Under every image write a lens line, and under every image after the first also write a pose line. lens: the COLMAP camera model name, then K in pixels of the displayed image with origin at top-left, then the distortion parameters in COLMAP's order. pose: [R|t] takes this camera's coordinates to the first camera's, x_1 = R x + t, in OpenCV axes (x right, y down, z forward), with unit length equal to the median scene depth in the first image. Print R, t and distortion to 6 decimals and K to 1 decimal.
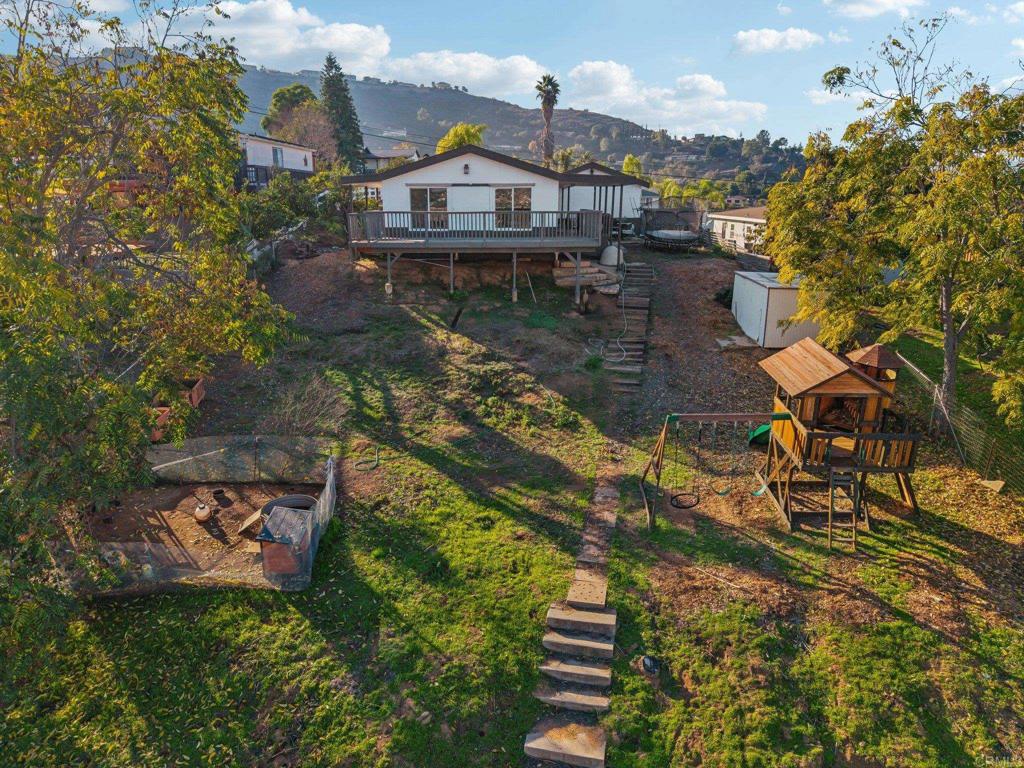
lens RADIAL K [[690.3, 0, 505.7], [0, 690.3, 386.1], [0, 0, 1]] dist [0.008826, -0.001598]
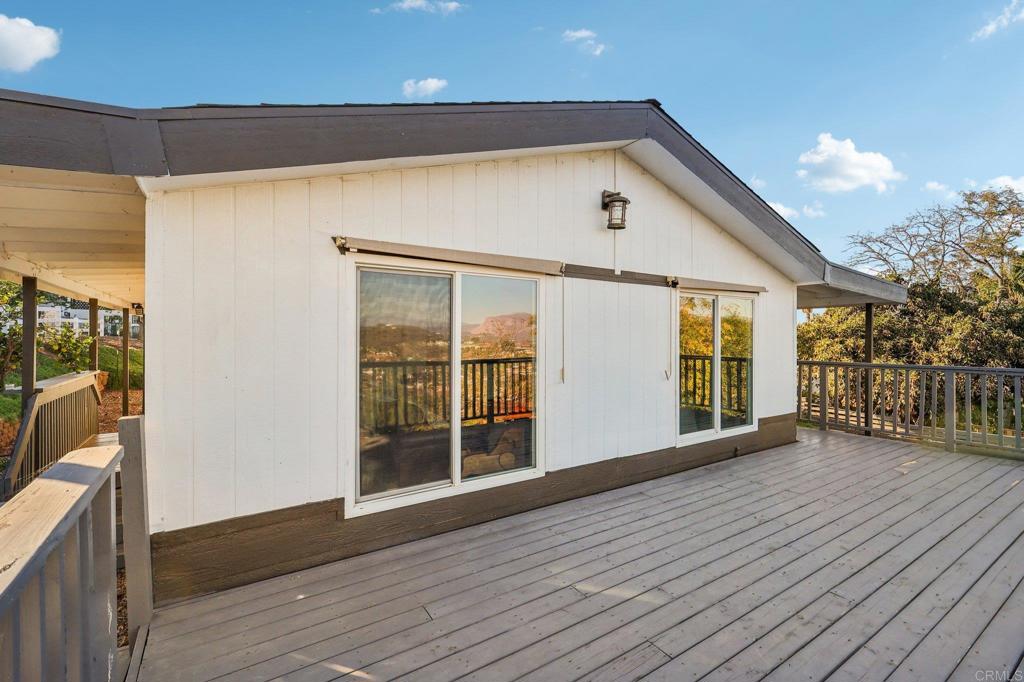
lens RADIAL K [[447.4, 0, 509.4], [0, 447.4, 332.4], [0, 0, 1]] dist [0.002936, 0.000013]
pose [[0.845015, 0.013566, 0.534570, -0.171996], [0.134225, 0.962292, -0.236595, -0.249321], [-0.517622, 0.271680, 0.811331, 0.930622]]
